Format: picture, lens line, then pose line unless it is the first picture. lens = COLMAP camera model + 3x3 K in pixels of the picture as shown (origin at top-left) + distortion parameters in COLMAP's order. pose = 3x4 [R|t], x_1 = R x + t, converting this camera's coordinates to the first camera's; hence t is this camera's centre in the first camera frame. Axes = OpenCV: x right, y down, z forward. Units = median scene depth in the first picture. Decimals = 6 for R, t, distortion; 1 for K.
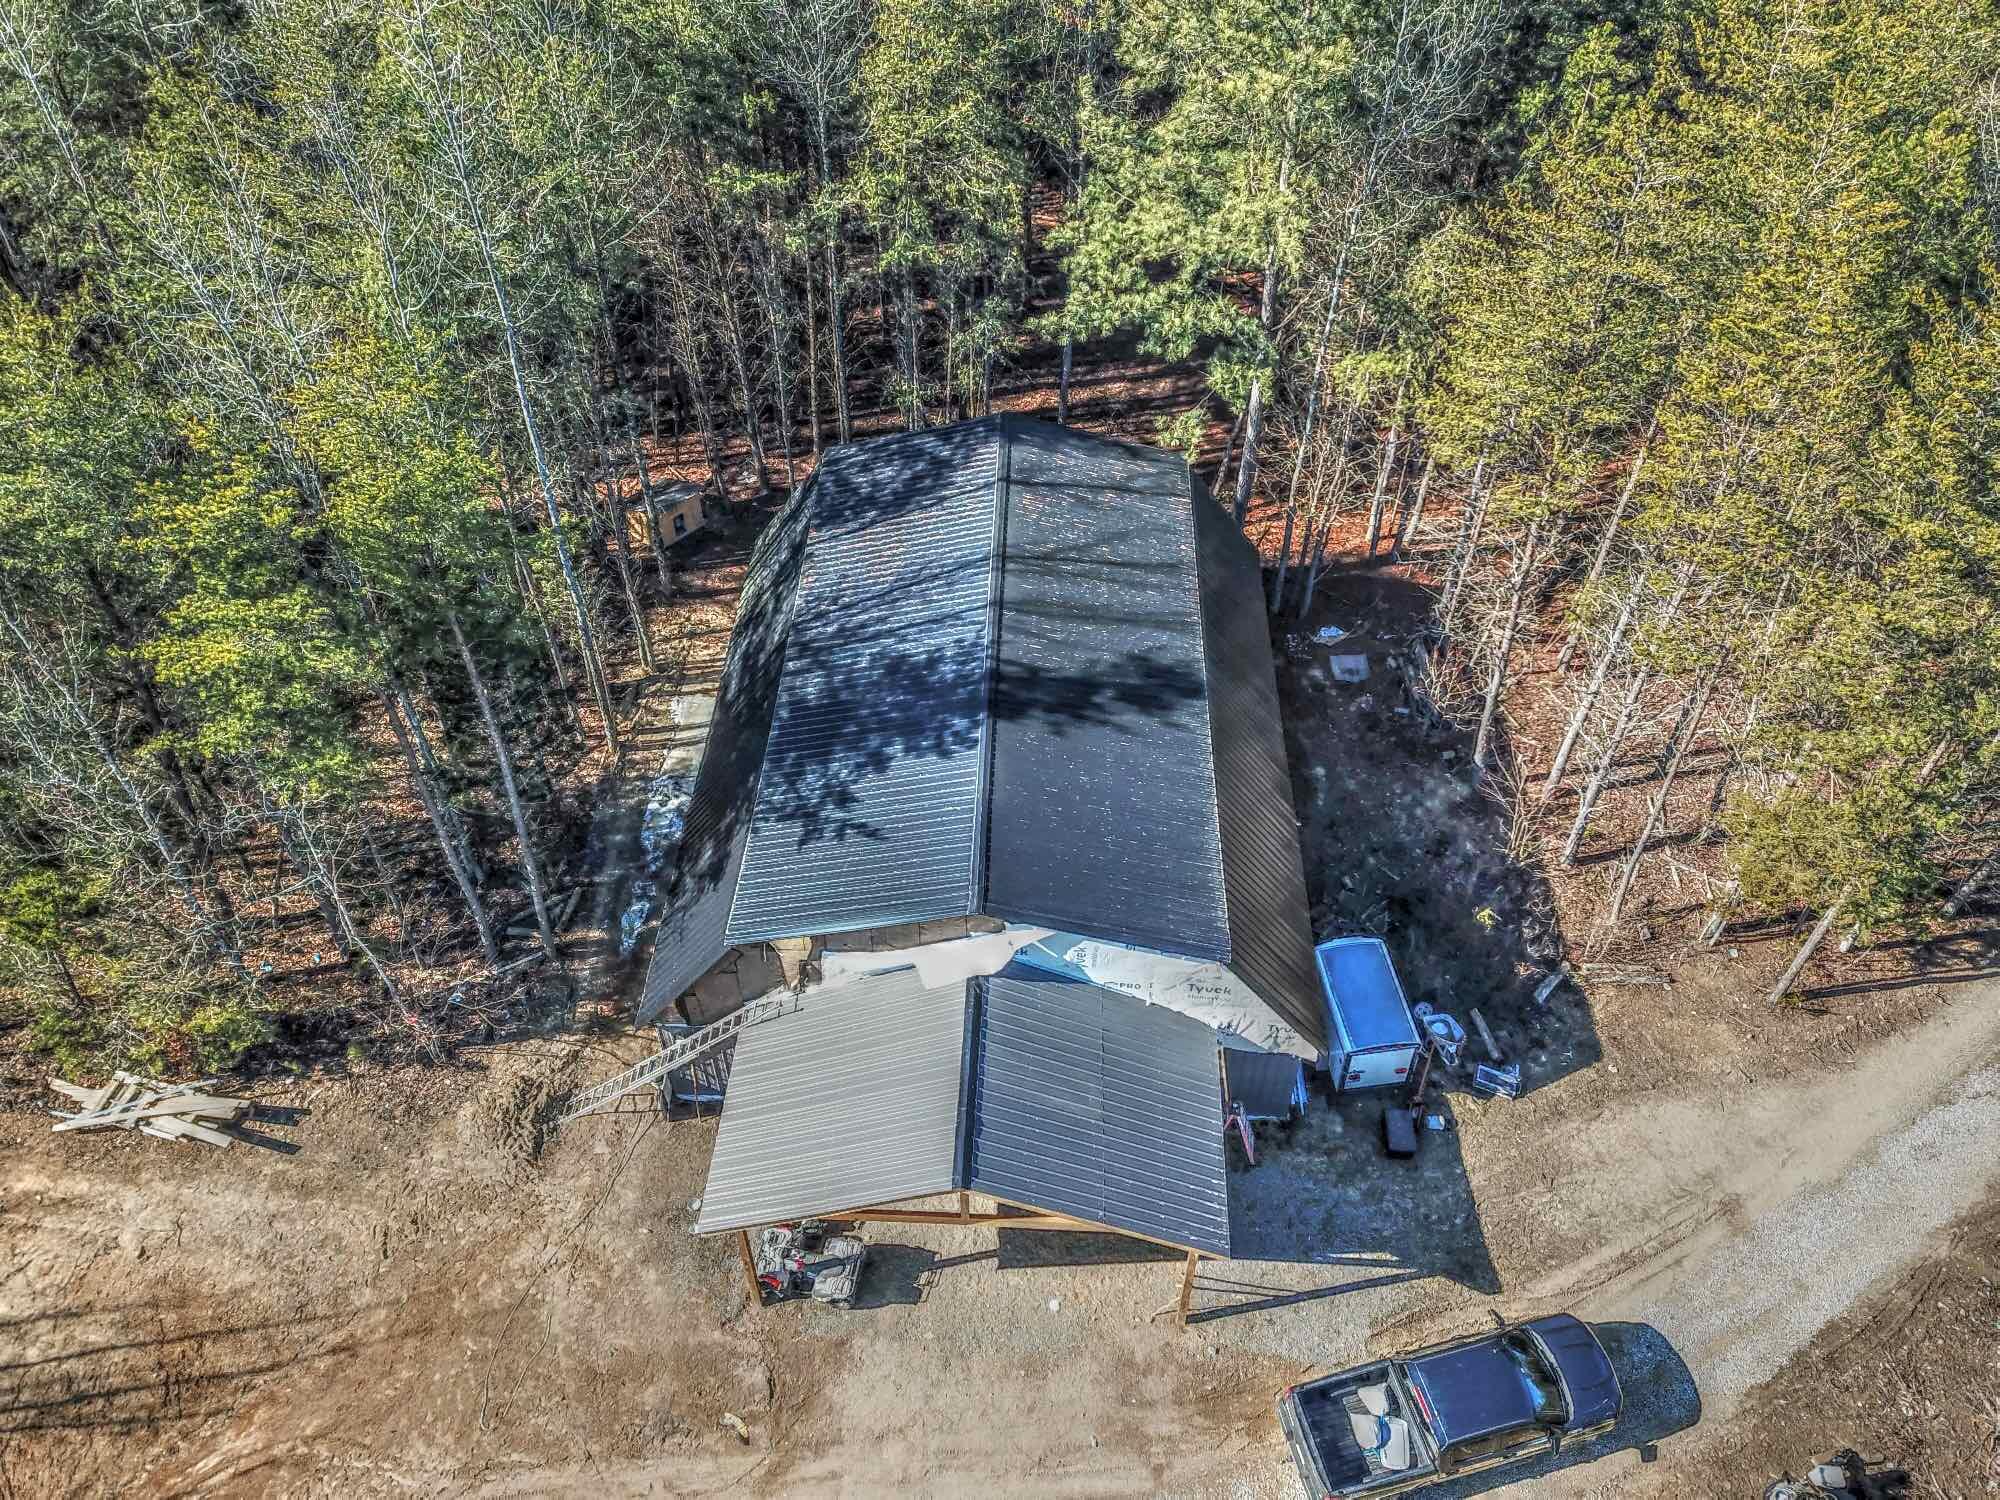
lens RADIAL K [[1483.9, 0, 1000.0], [0, 1483.9, 750.0], [0, 0, 1]] dist [0.011100, 0.006221]
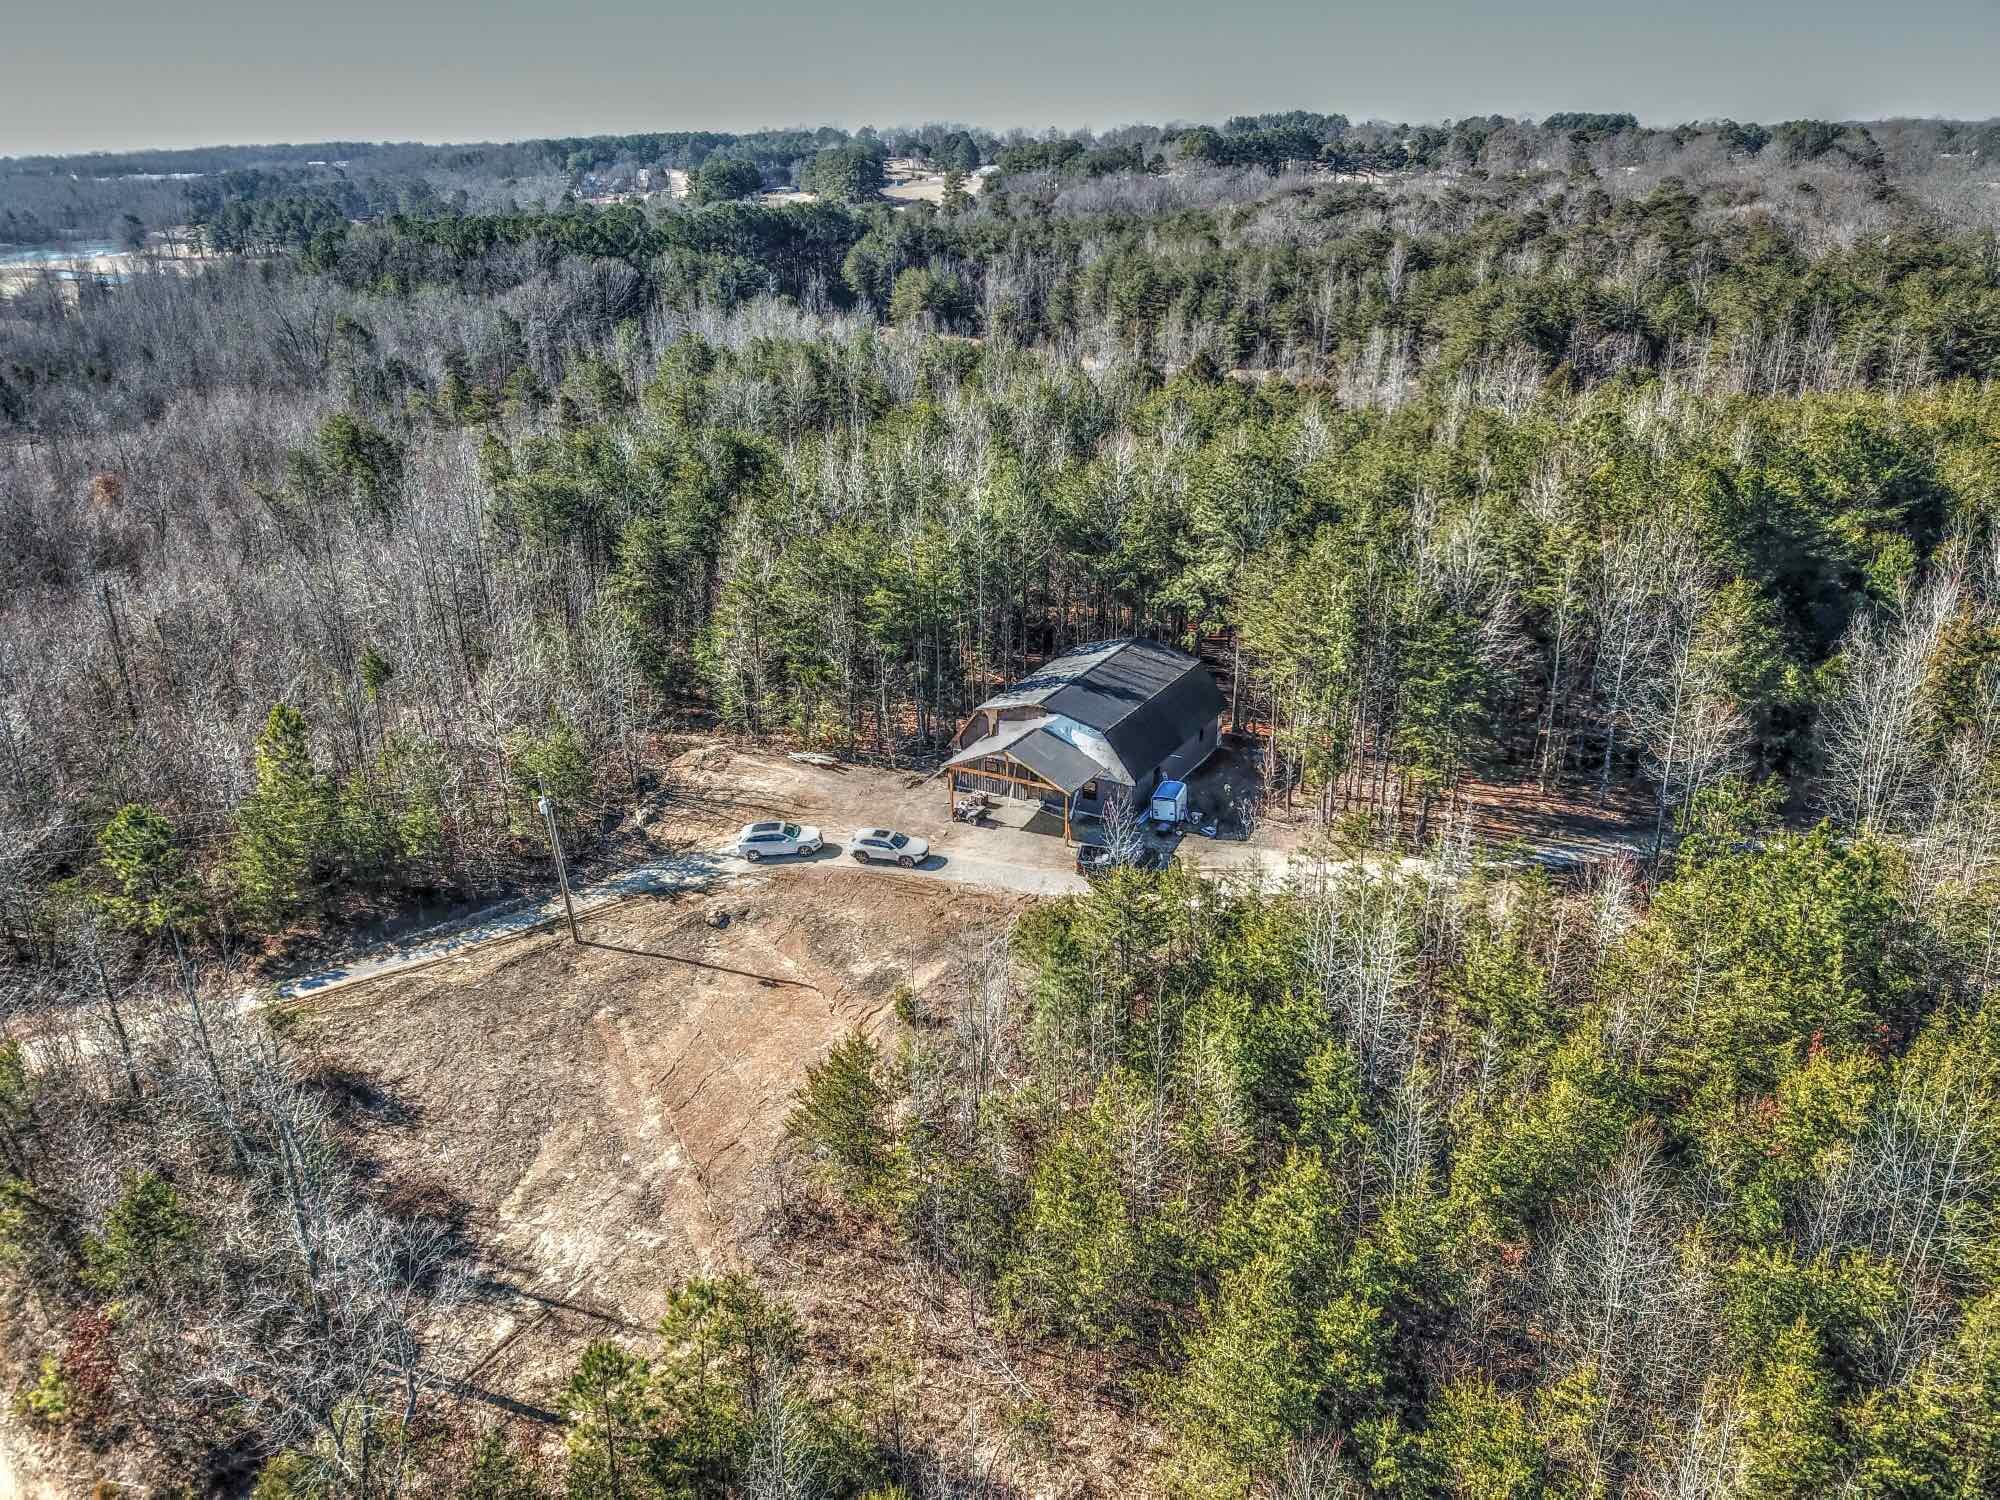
lens RADIAL K [[1490.8, 0, 1000.0], [0, 1490.8, 750.0], [0, 0, 1]] dist [0.006375, -0.000423]
pose [[0.890906, 0.149548, -0.428860, 1.286922], [-0.313520, 0.885681, -0.342454, 1.296146], [0.328620, 0.439551, 0.835945, -1.735554]]
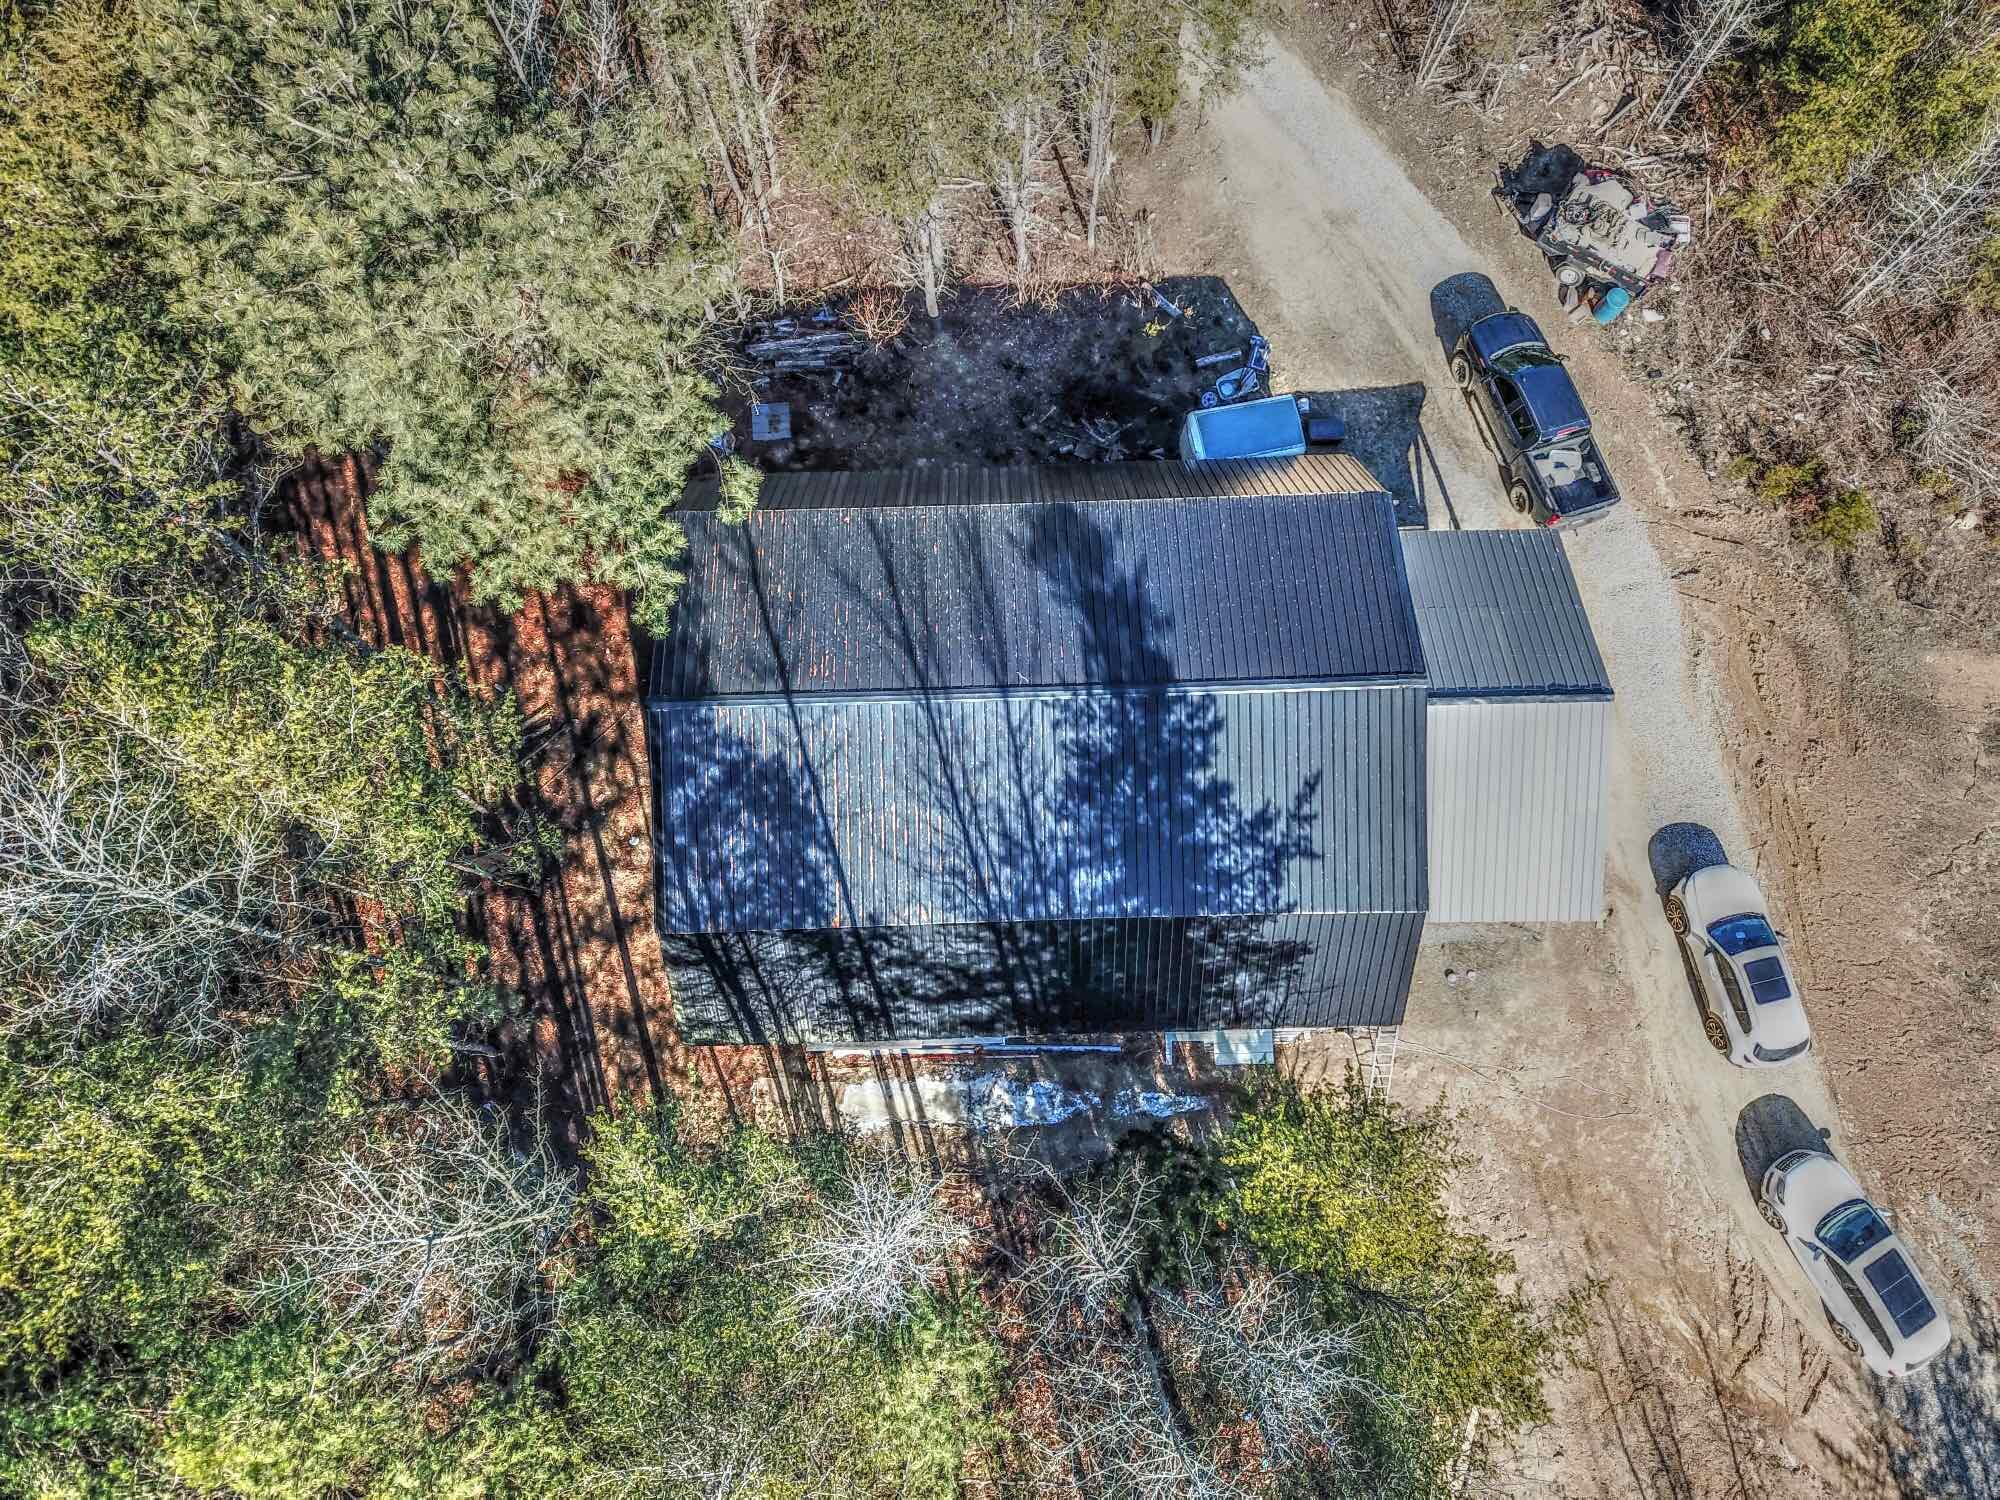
lens RADIAL K [[1490.8, 0, 1000.0], [0, 1490.8, 750.0], [0, 0, 1]] dist [0.006375, -0.000423]
pose [[-0.064961, -0.971403, 0.228377, -0.282192], [0.715720, 0.114121, 0.689000, -0.822296], [-0.695359, 0.208212, 0.687839, 0.394539]]
